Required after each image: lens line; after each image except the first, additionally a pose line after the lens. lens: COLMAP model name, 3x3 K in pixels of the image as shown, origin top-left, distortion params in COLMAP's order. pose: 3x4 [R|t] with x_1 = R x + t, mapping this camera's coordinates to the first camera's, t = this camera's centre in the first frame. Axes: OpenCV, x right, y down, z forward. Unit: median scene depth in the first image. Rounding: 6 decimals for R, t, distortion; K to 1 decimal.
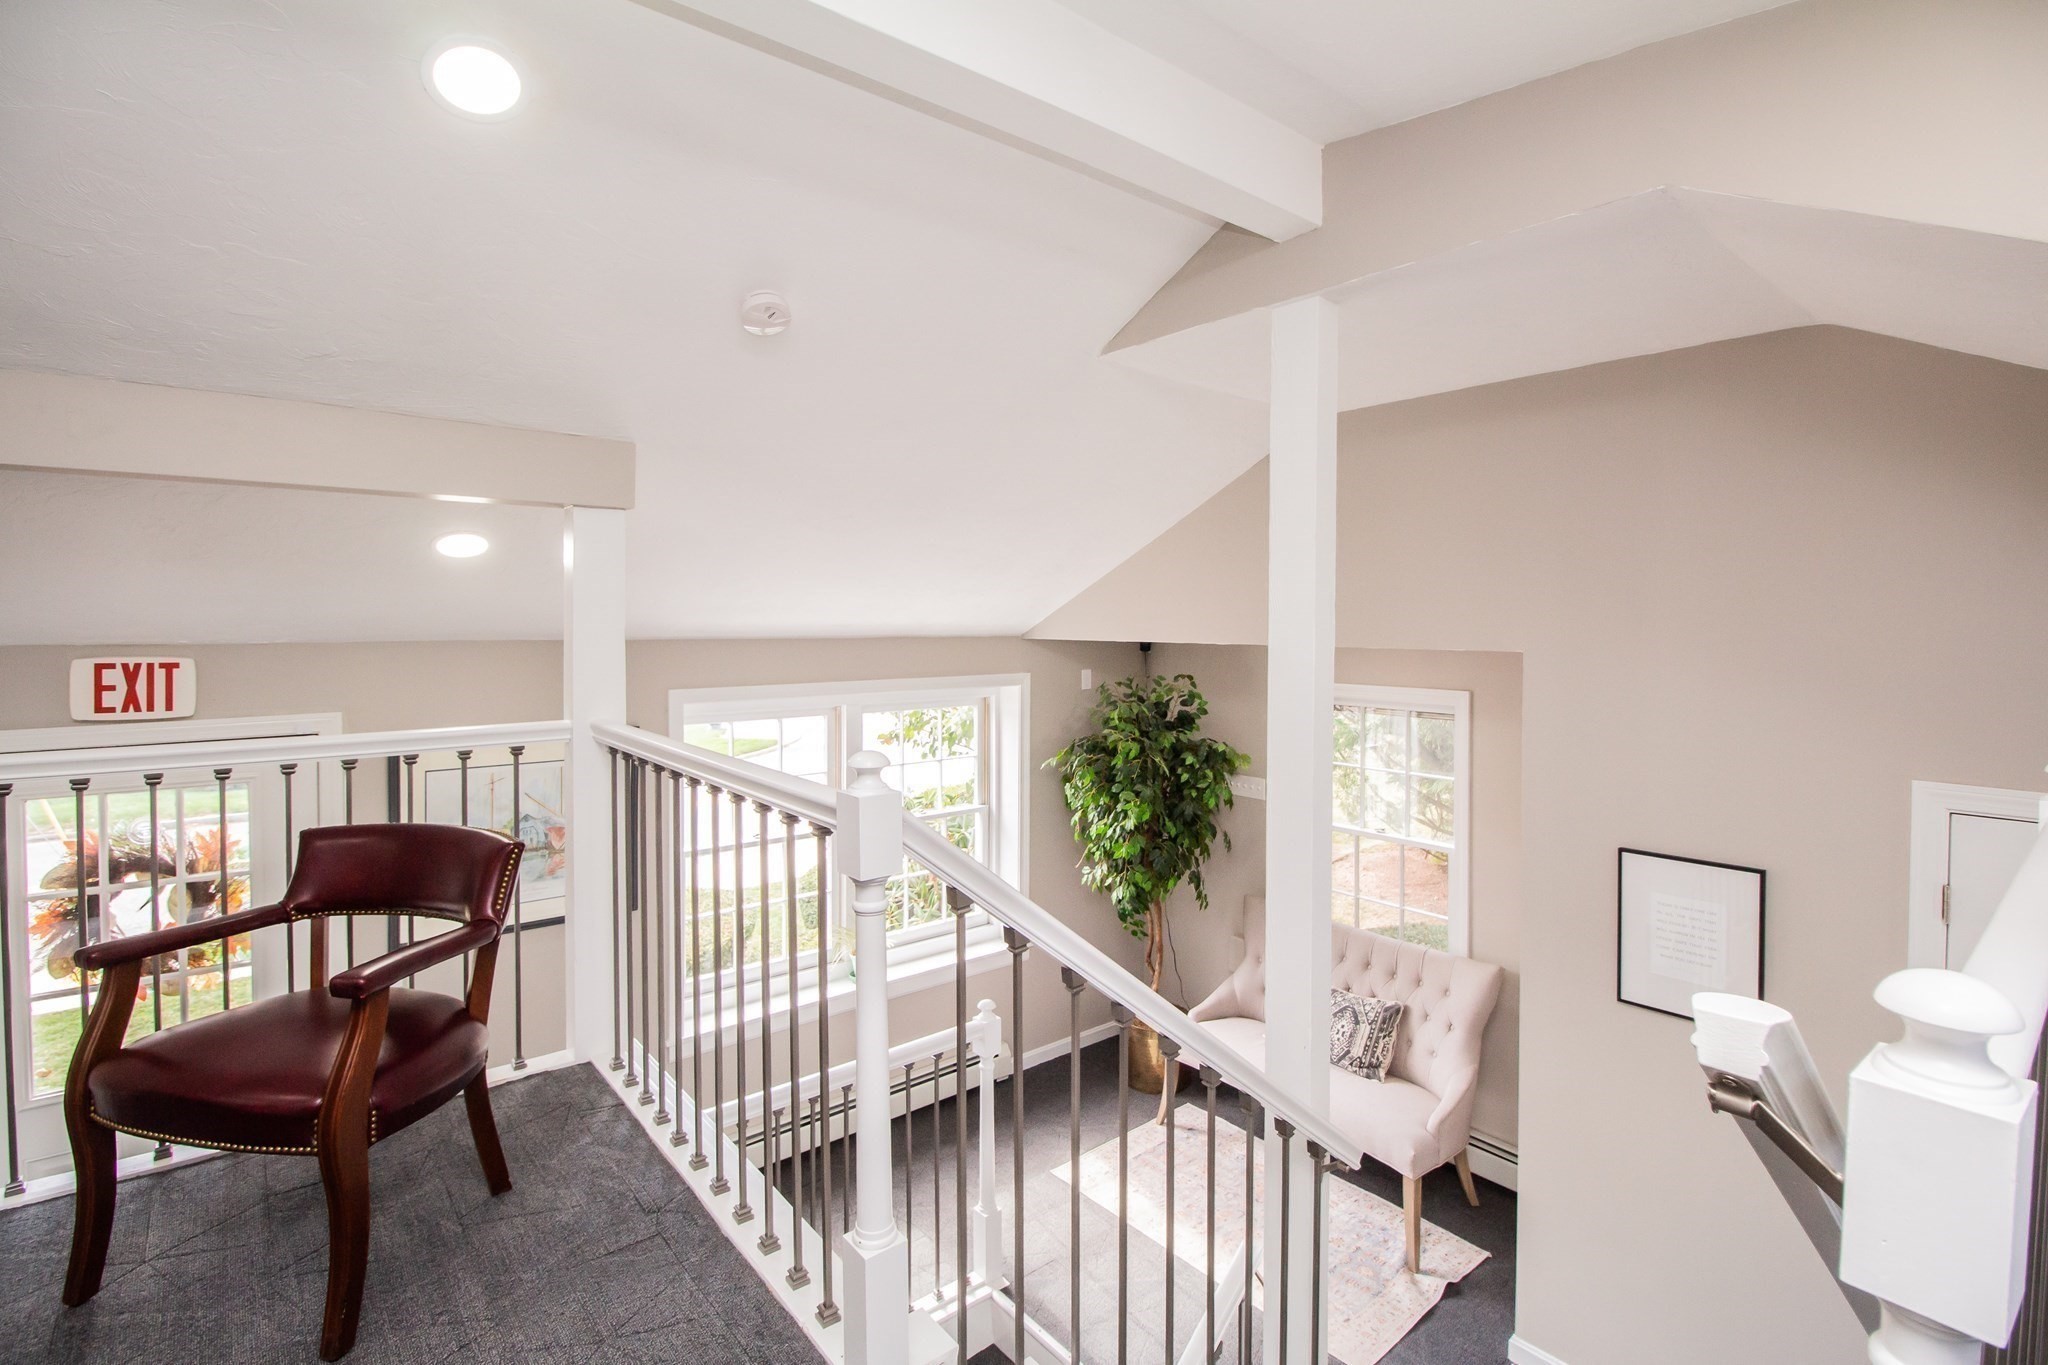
lens RADIAL K [[973.0, 0, 1019.1], [0, 973.0, 638.2], [0, 0, 1]] dist [0.000922, -0.000053]
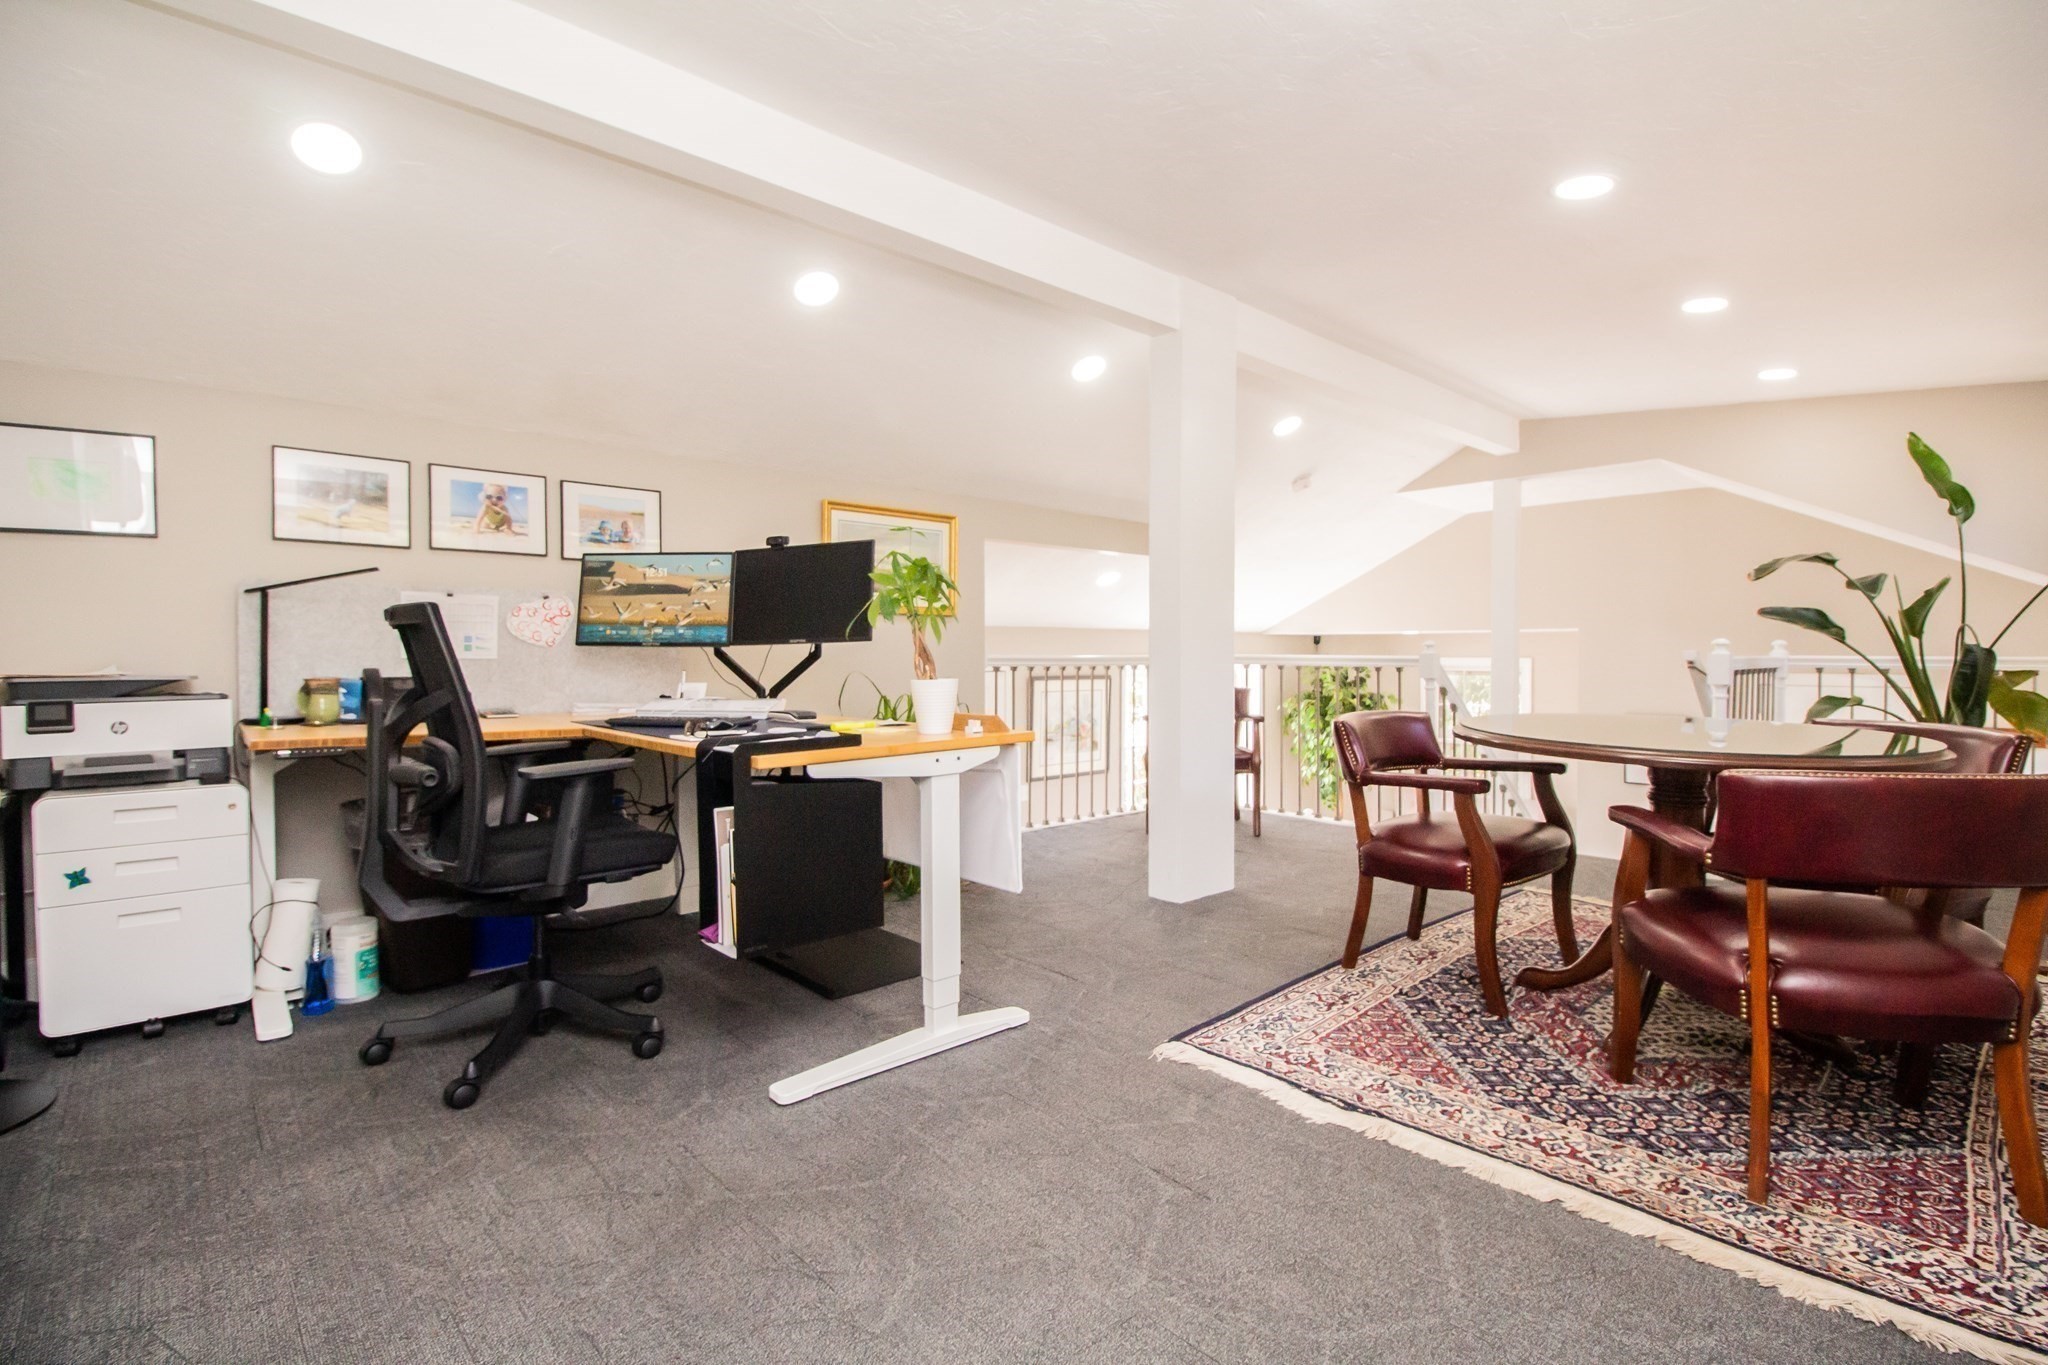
lens RADIAL K [[943.4, 0, 1034.5], [0, 943.4, 657.2], [0, 0, 1]] dist [0.002737, -0.015528]
pose [[0.998162, -0.003608, 0.060498, -0.588047], [0.004432, 0.999899, -0.013495, 0.072991], [-0.060443, 0.013739, 0.998077, -0.734519]]
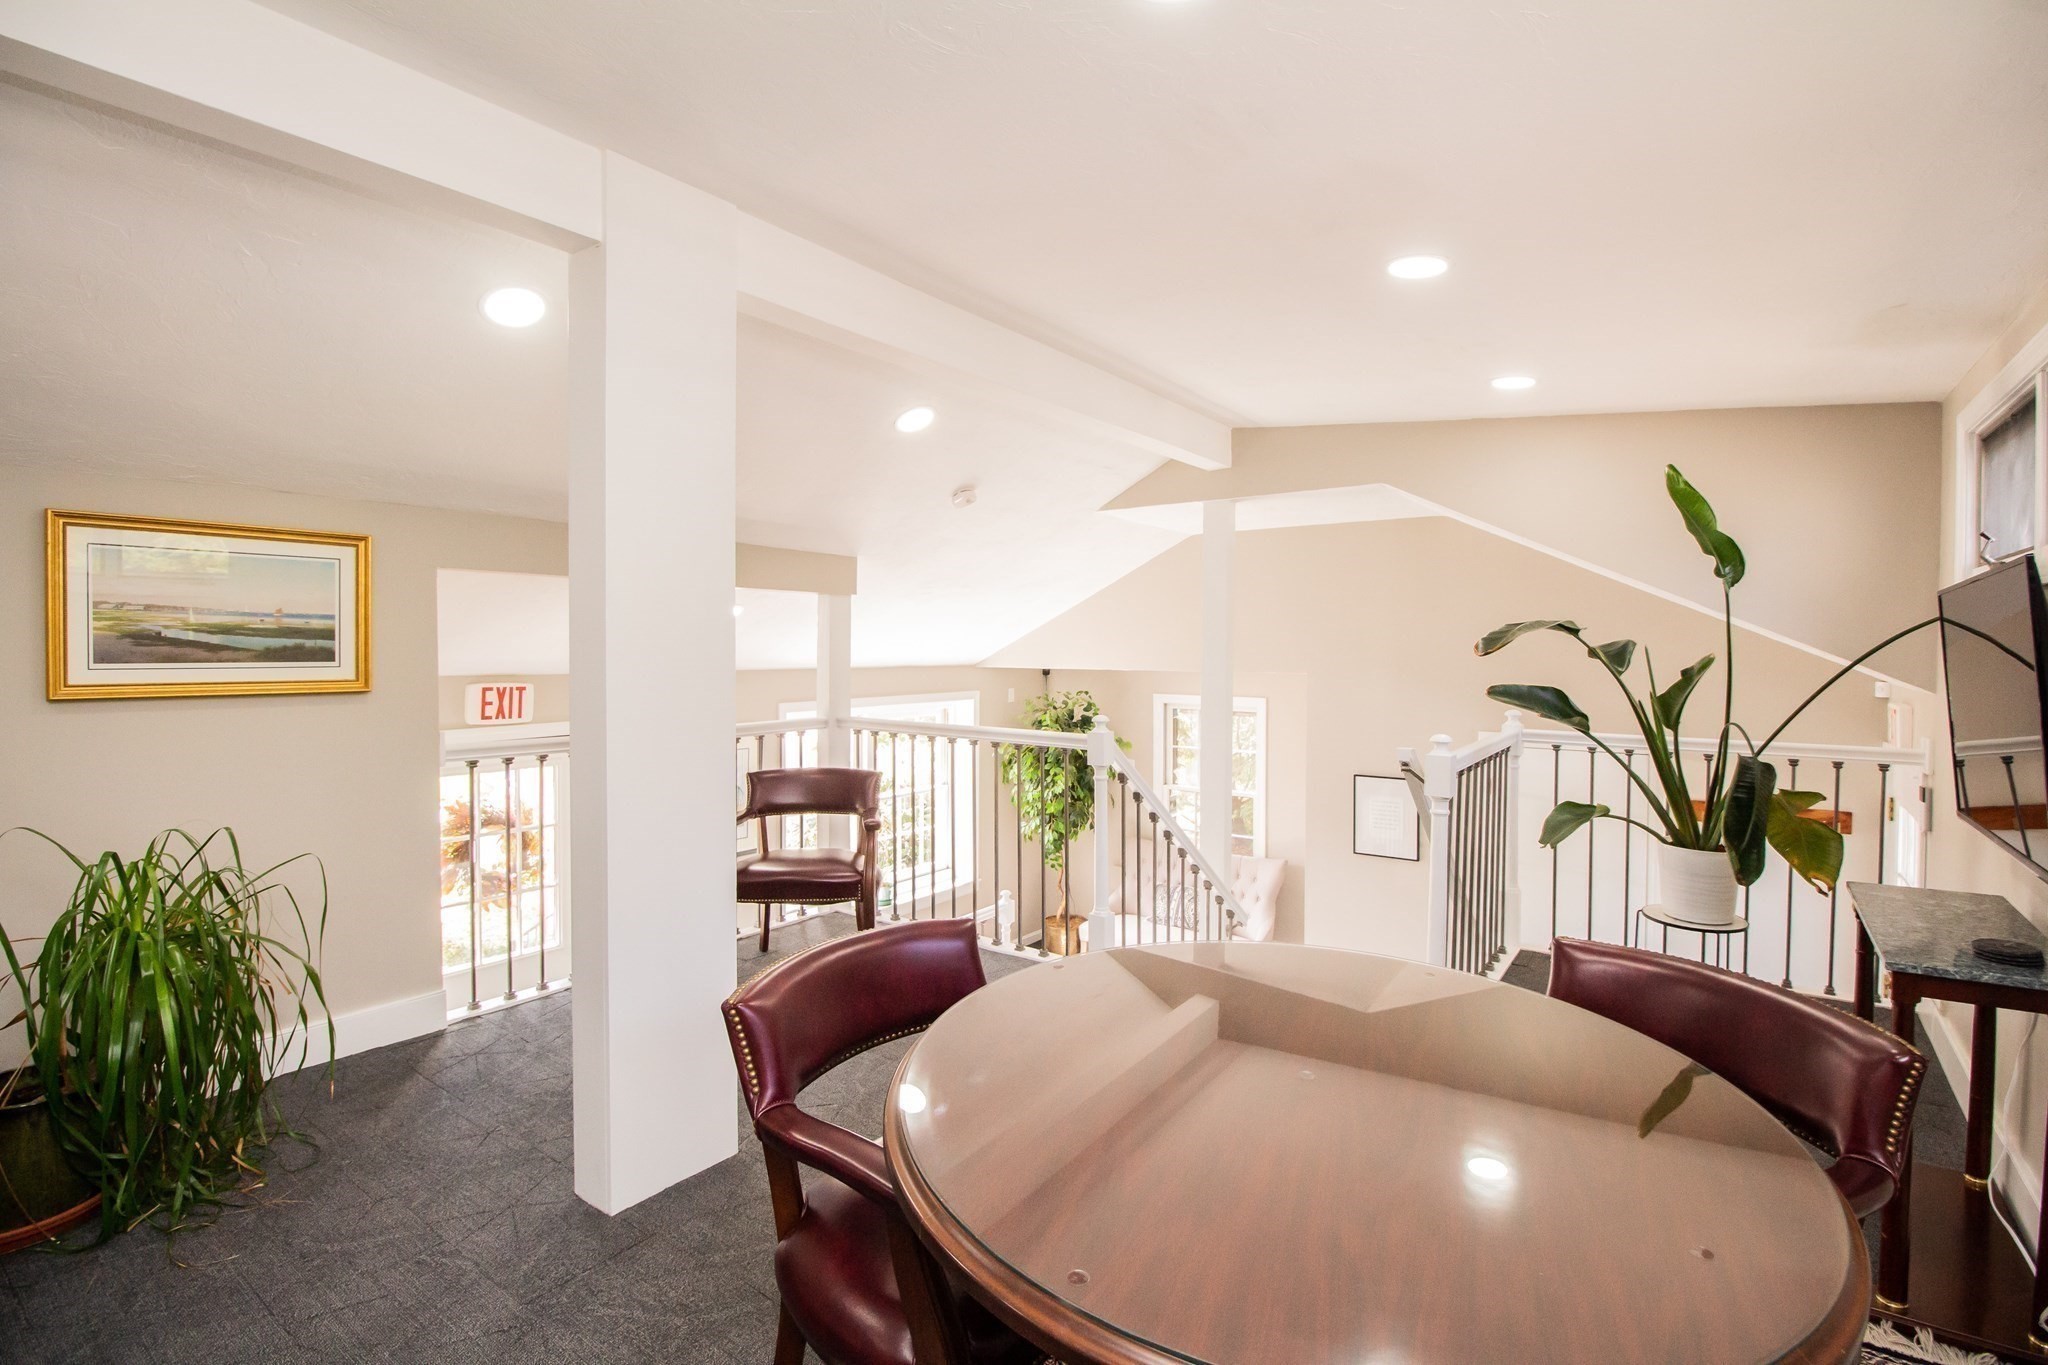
lens RADIAL K [[943.4, 0, 1034.5], [0, 943.4, 657.2], [0, 0, 1]] dist [0.002737, -0.015528]
pose [[0.966476, -0.002532, 0.256745, -0.325645], [0.004095, 0.999976, -0.005556, -0.006811], [-0.256725, 0.006421, 0.966463, -0.445939]]
